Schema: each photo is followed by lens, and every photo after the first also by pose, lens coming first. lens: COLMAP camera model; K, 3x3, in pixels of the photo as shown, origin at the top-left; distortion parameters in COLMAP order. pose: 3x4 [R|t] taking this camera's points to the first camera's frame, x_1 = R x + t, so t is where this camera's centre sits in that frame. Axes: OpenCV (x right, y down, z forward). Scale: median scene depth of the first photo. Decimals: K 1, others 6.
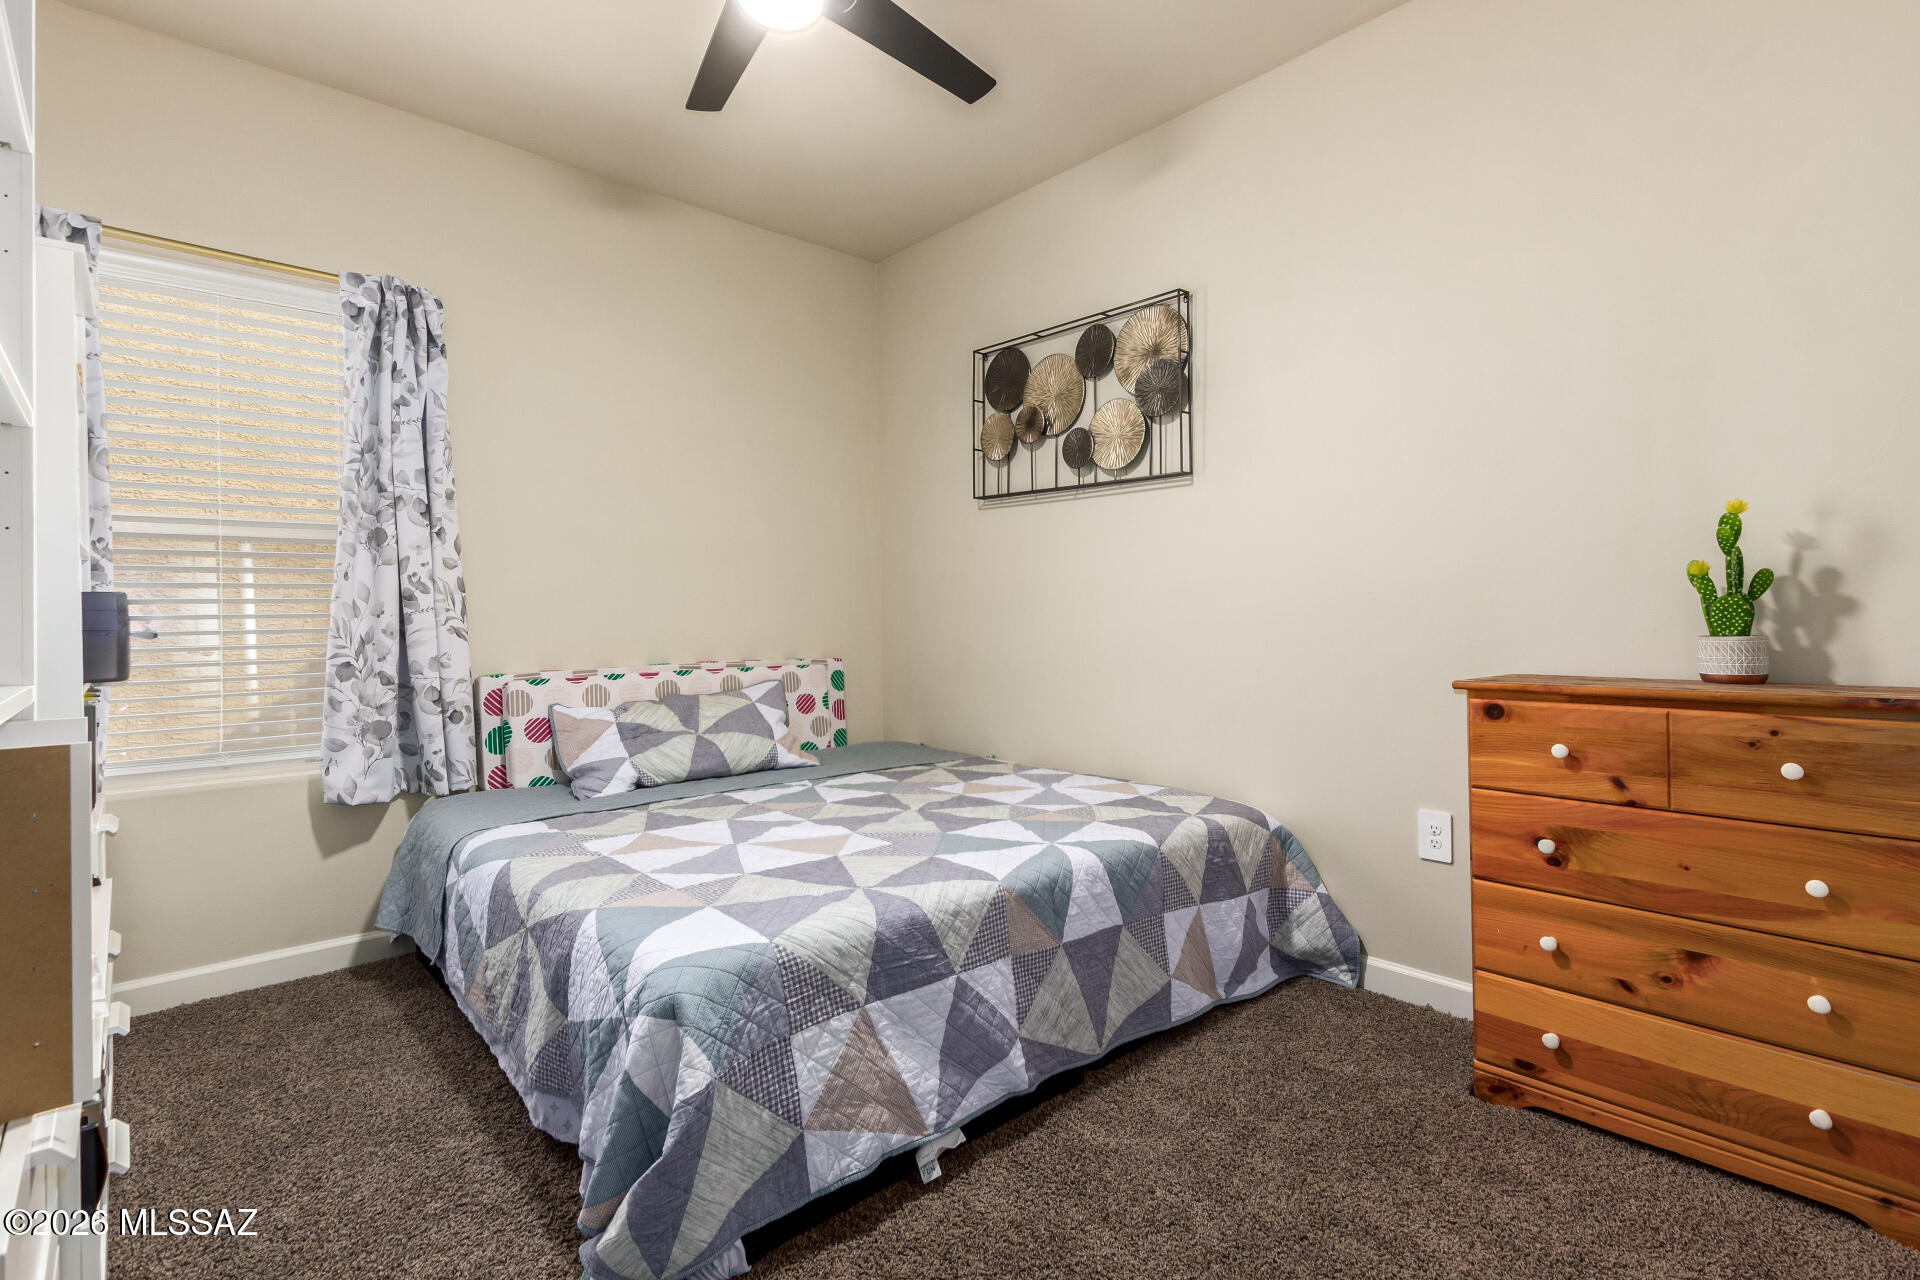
lens RADIAL K [[919.1, 0, 963.6], [0, 919.1, 630.2], [0, 0, 1]] dist [0.001642, -0.001320]
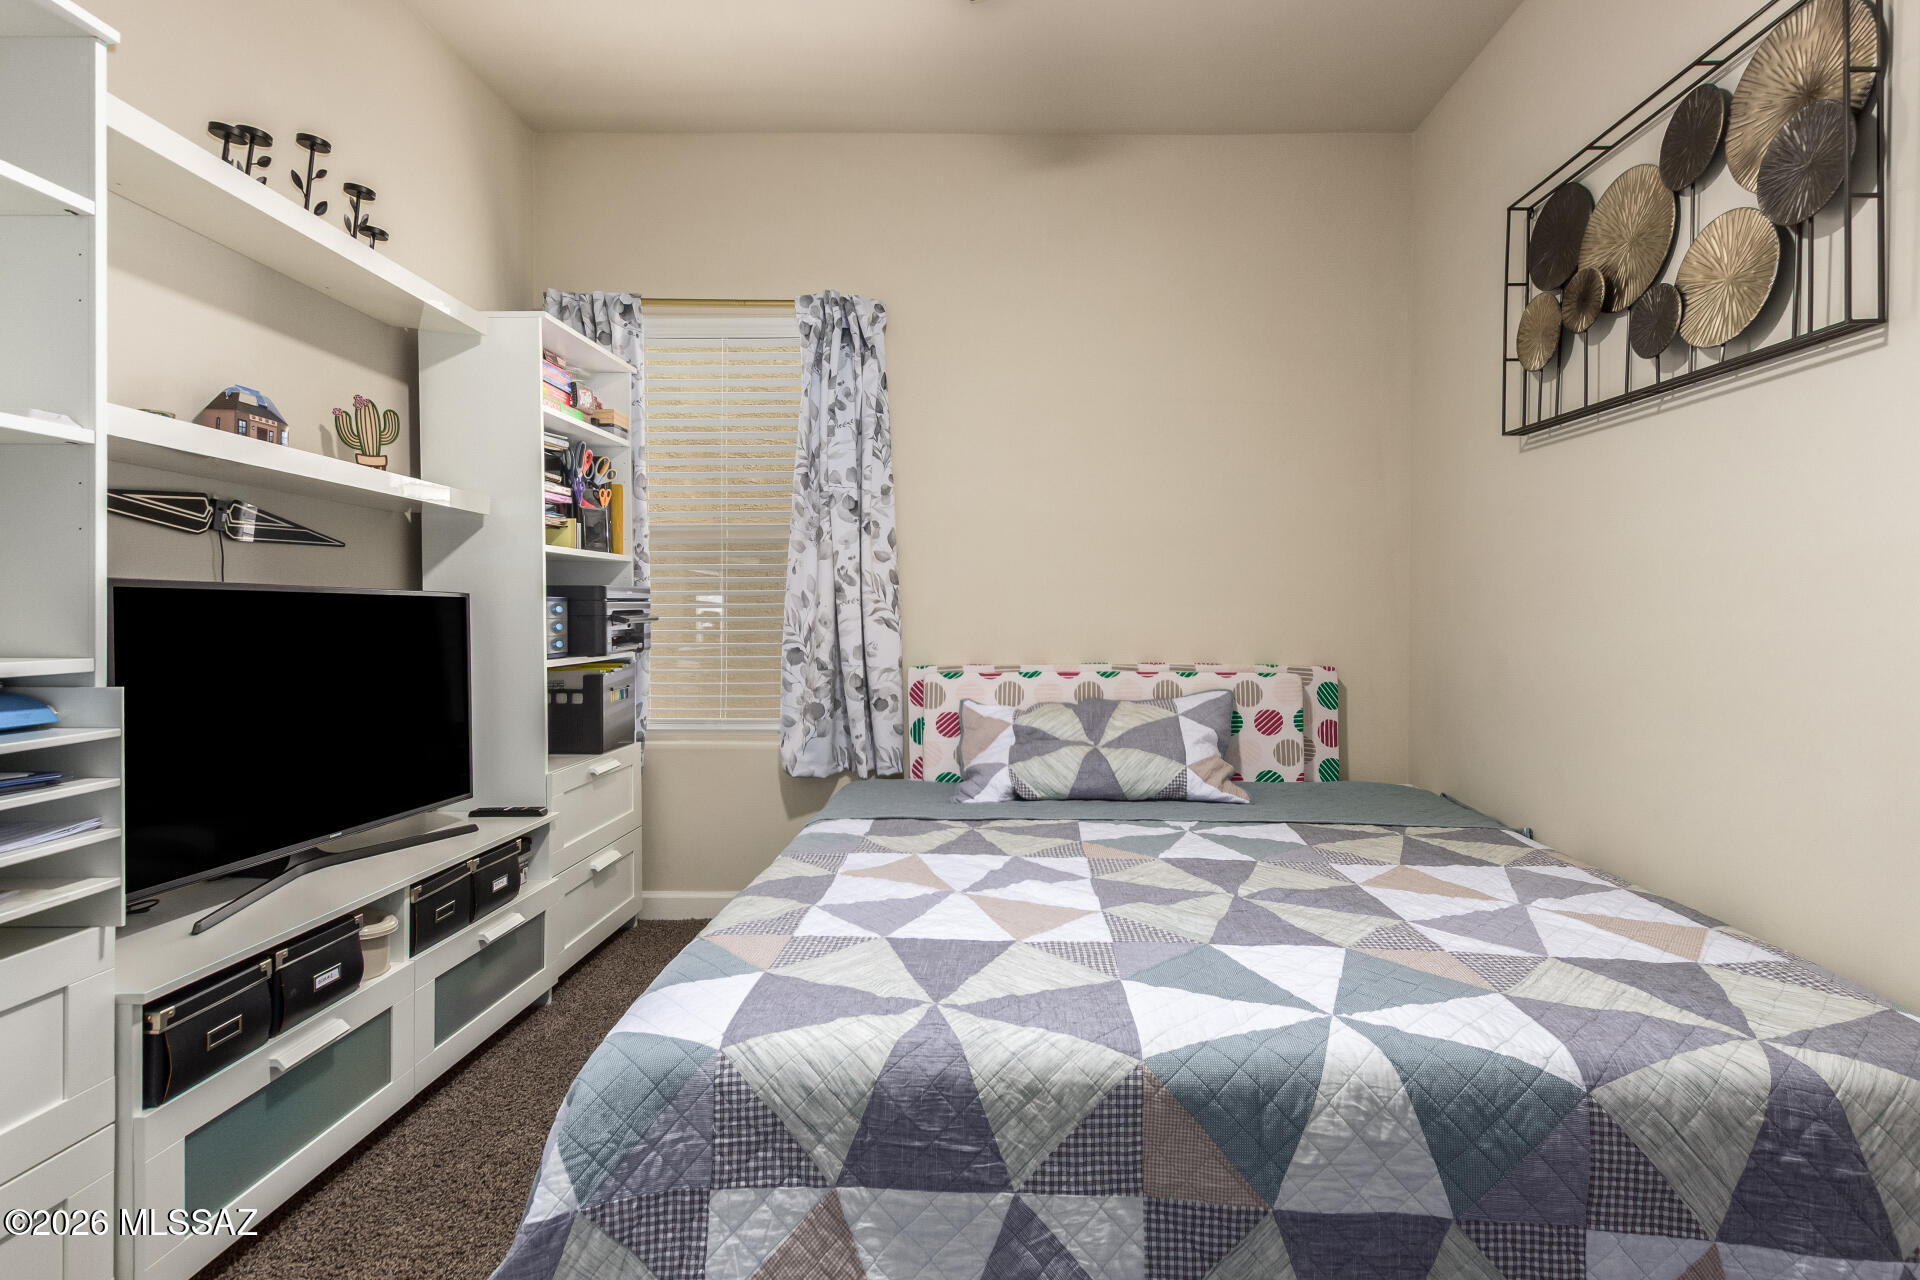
lens RADIAL K [[919.1, 0, 963.9], [0, 919.1, 627.8], [0, 0, 1]] dist [0.001642, -0.001320]
pose [[0.727288, 0.021169, -0.686005, 0.232906], [-0.019275, 0.999760, 0.010415, -0.004911], [0.686061, 0.005648, 0.727522, 0.323637]]
